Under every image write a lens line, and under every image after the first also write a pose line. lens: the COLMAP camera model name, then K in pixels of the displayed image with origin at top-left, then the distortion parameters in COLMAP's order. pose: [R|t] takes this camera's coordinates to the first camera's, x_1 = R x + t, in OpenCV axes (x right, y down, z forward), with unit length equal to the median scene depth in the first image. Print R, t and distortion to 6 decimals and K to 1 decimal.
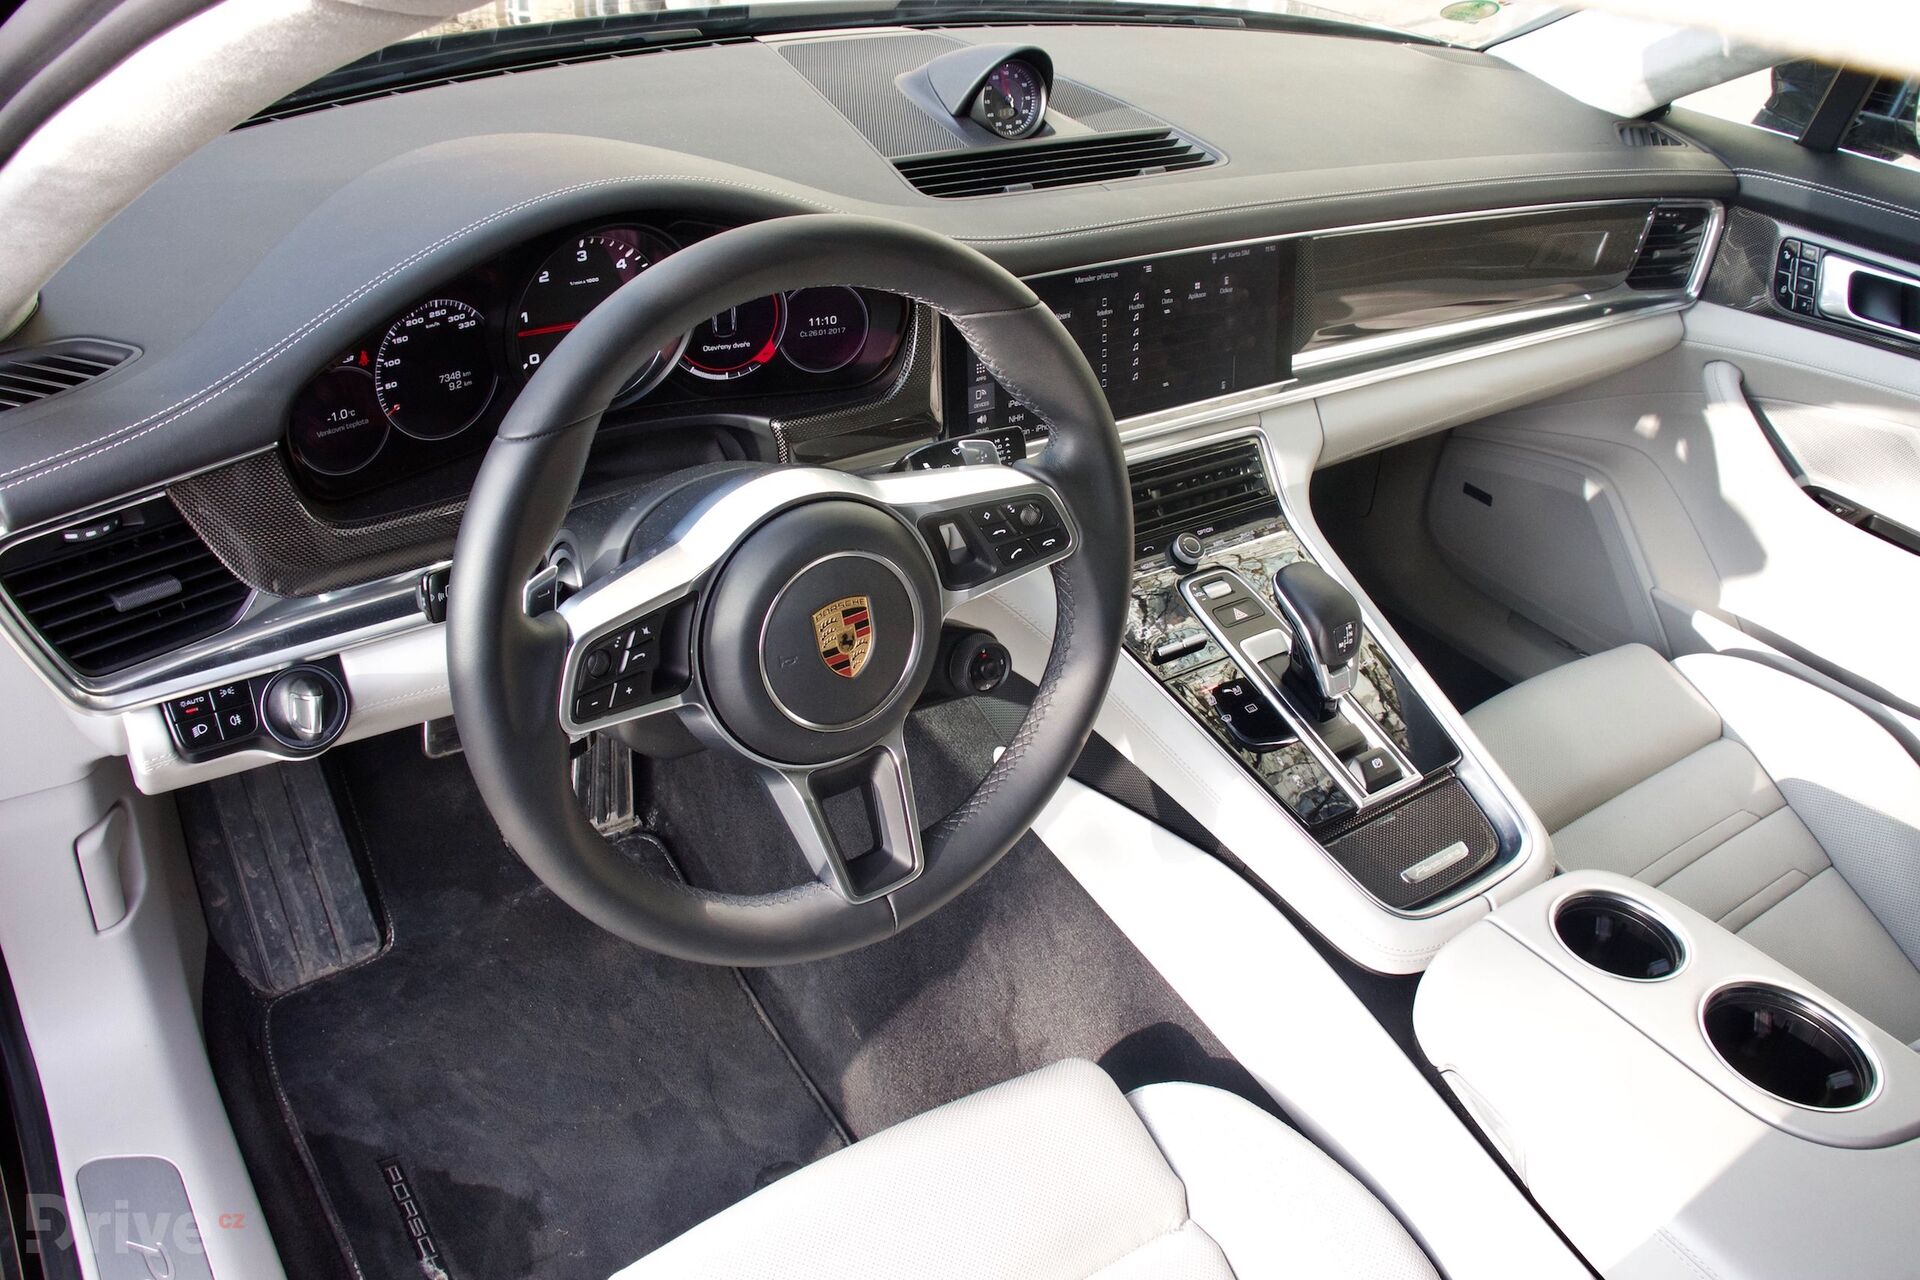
lens RADIAL K [[1545.4, 0, 949.2], [0, 1545.4, 635.0], [0, 0, 1]] dist [-0.185950, 0.127169]
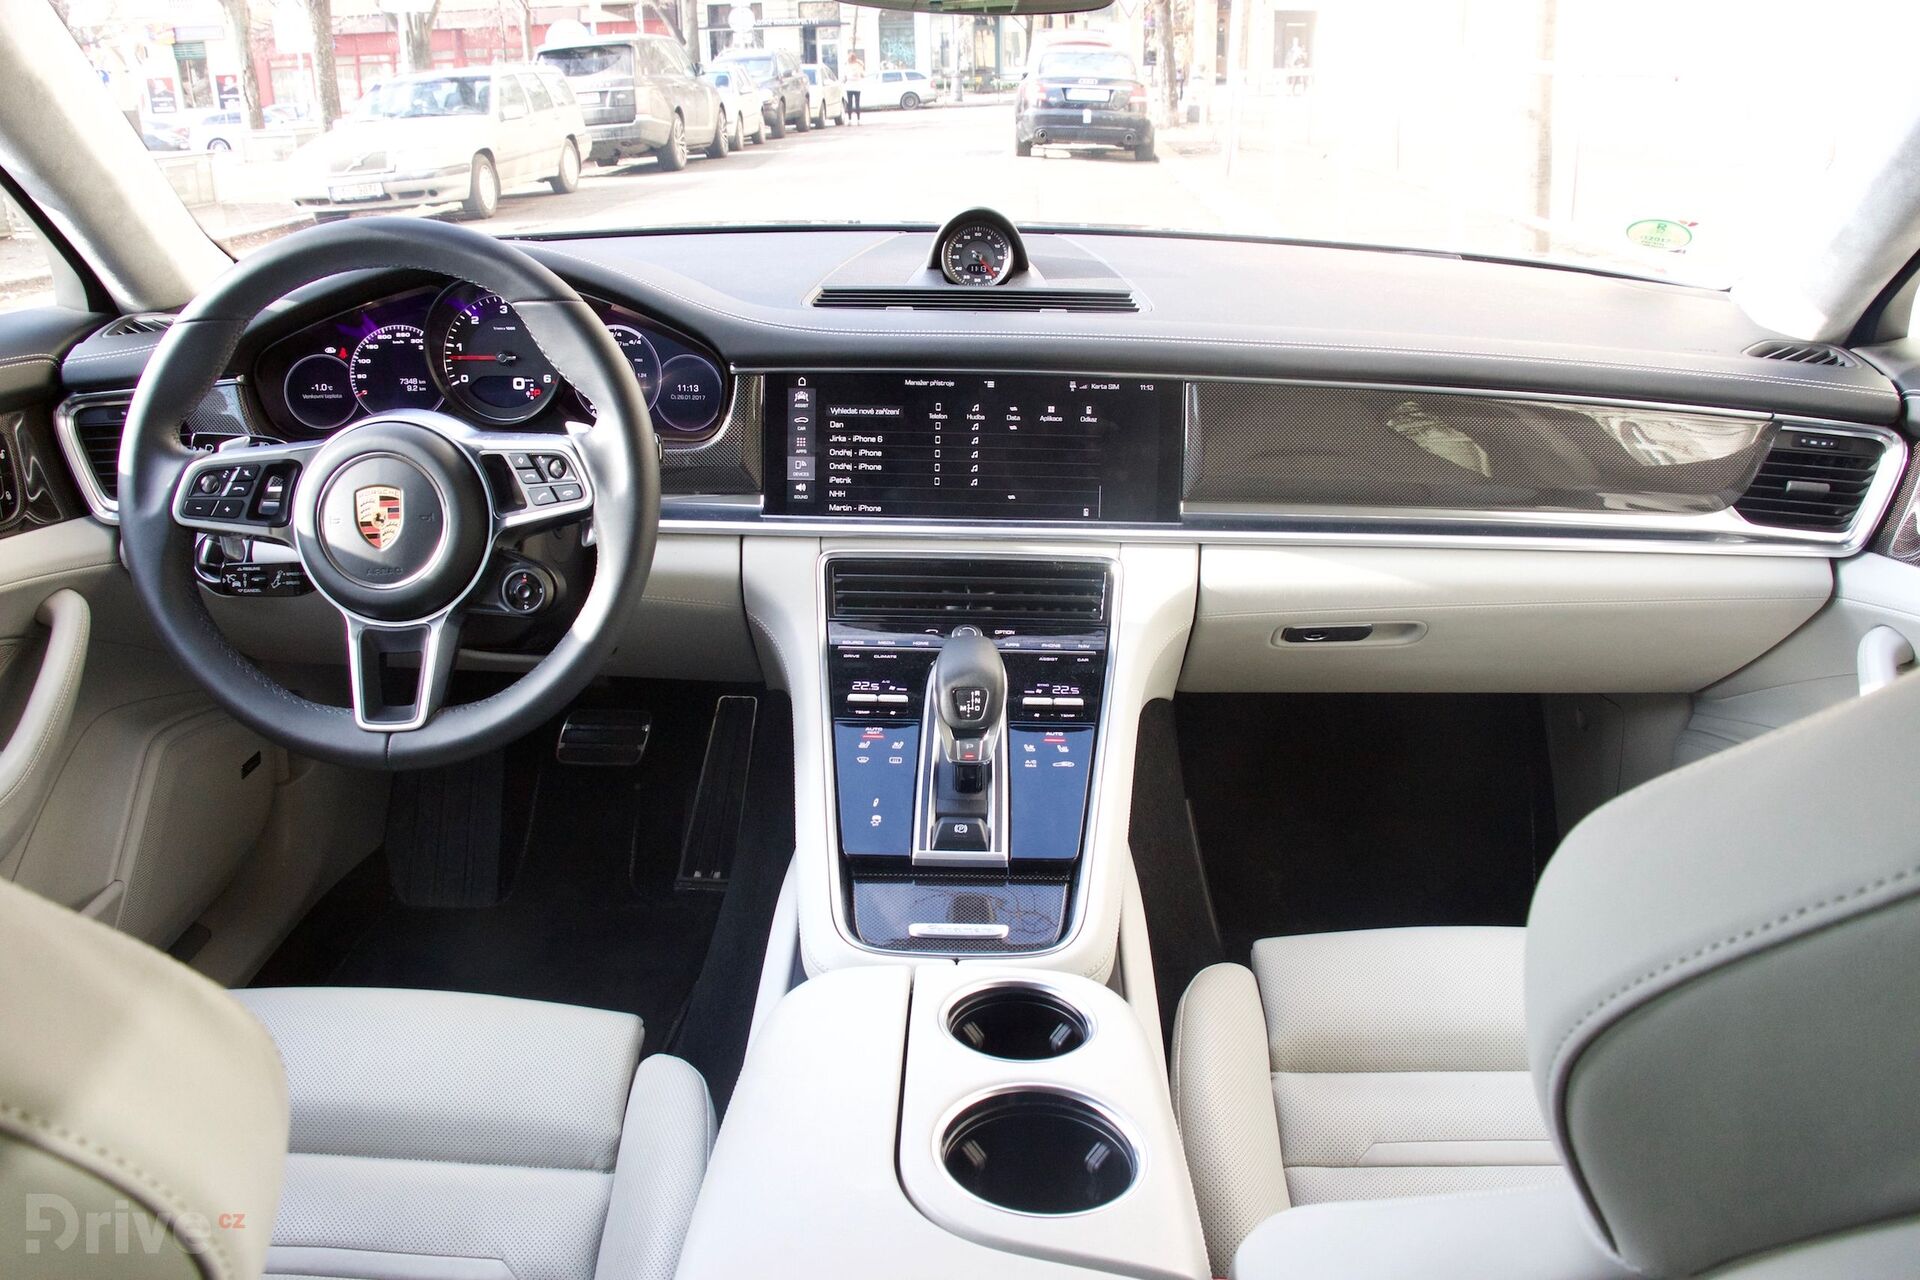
lens RADIAL K [[1545.4, 0, 950.8], [0, 1545.4, 627.0], [0, 0, 1]] dist [-0.185950, 0.127169]
pose [[0.809613, 0.136840, -0.570791, 0.766747], [-0.281146, 0.944042, -0.172456, 0.124688], [0.515252, 0.300098, 0.802781, 0.148373]]
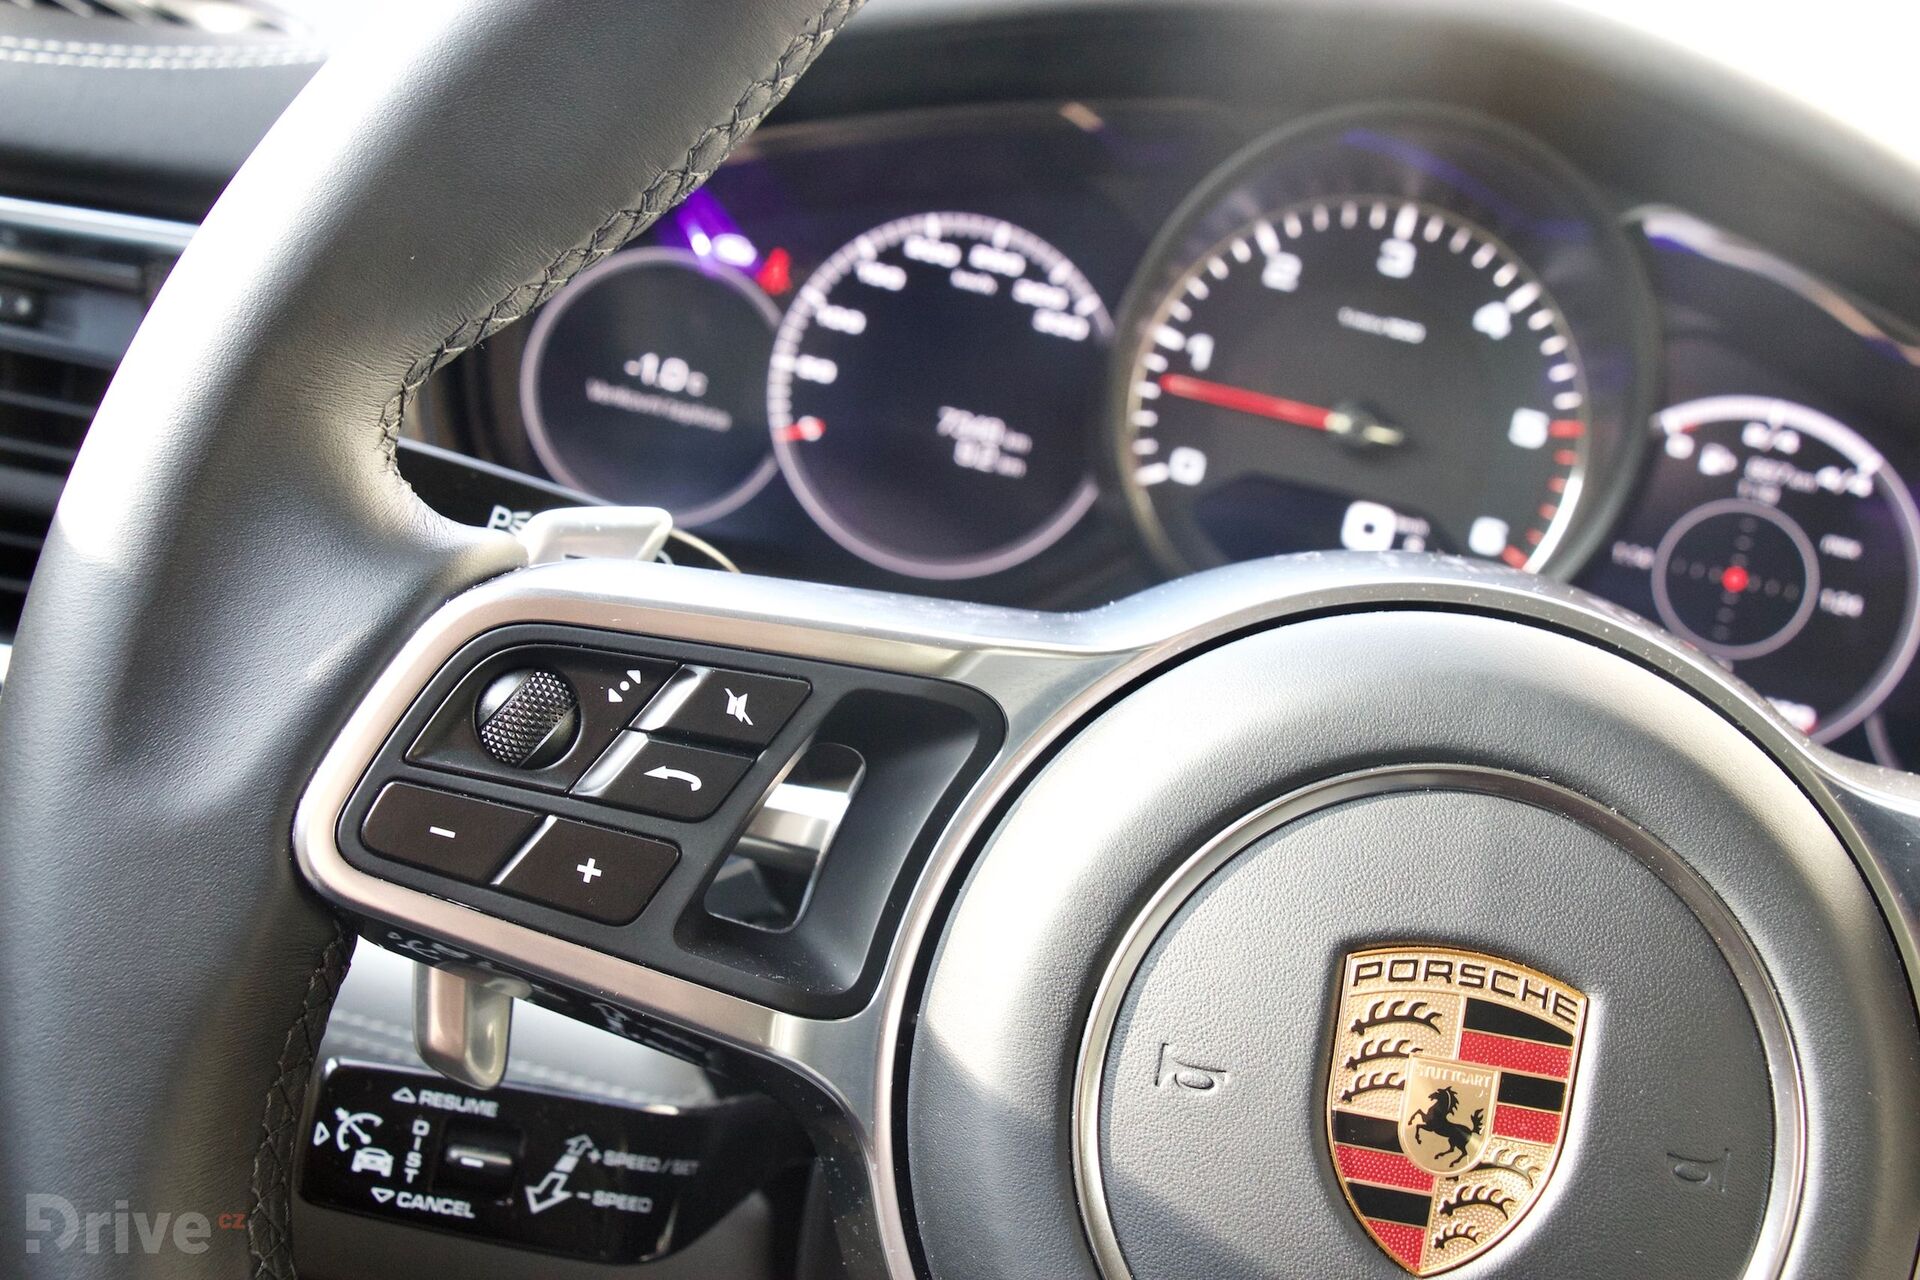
lens RADIAL K [[2651.9, 0, 954.0], [0, 2651.9, 628.3], [0, 0, 1]] dist [-0.022984, 0.000000]
pose [[0.774388, 0.218209, -0.593893, 0.076886], [-0.469992, 0.826800, -0.309046, 0.075003], [0.423594, 0.518446, 0.742820, 0.409950]]
